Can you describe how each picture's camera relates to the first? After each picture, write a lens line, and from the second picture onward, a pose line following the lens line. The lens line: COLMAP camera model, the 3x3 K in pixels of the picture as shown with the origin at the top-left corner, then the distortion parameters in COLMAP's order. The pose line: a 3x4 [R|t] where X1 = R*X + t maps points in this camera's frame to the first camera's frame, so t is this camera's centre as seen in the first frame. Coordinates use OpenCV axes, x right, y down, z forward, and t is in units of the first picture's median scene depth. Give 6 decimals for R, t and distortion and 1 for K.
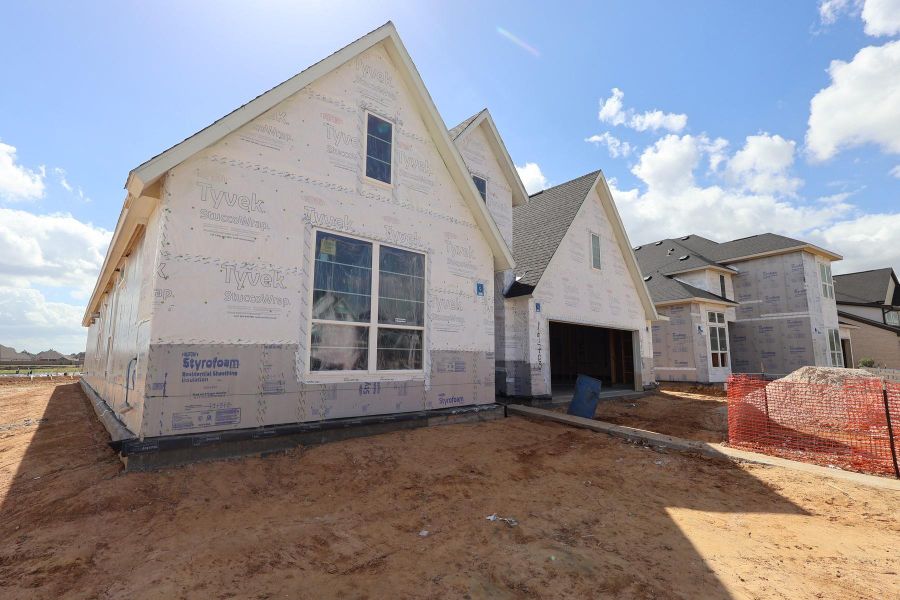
lens RADIAL K [[420.6, 0, 450.5], [0, 420.6, 305.2], [0, 0, 1]] dist [-0.005028, -0.000233]
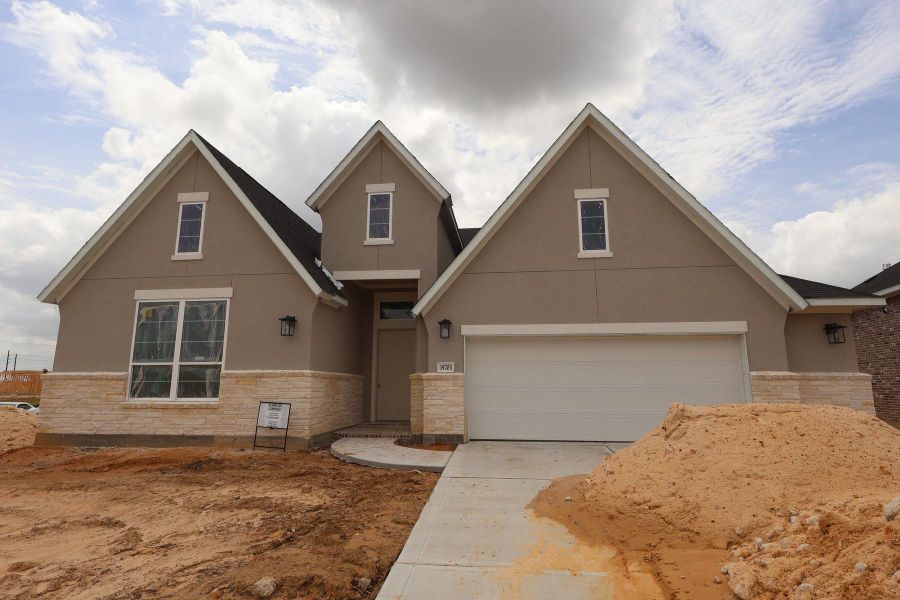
lens RADIAL K [[472.5, 0, 458.1], [0, 472.5, 306.9], [0, 0, 1]] dist [0.003032, -0.003910]
pose [[0.649340, -0.132849, -0.748805, 1.420688], [0.103673, 0.990895, -0.085896, 0.083718], [0.753399, -0.021855, 0.657201, 0.642713]]
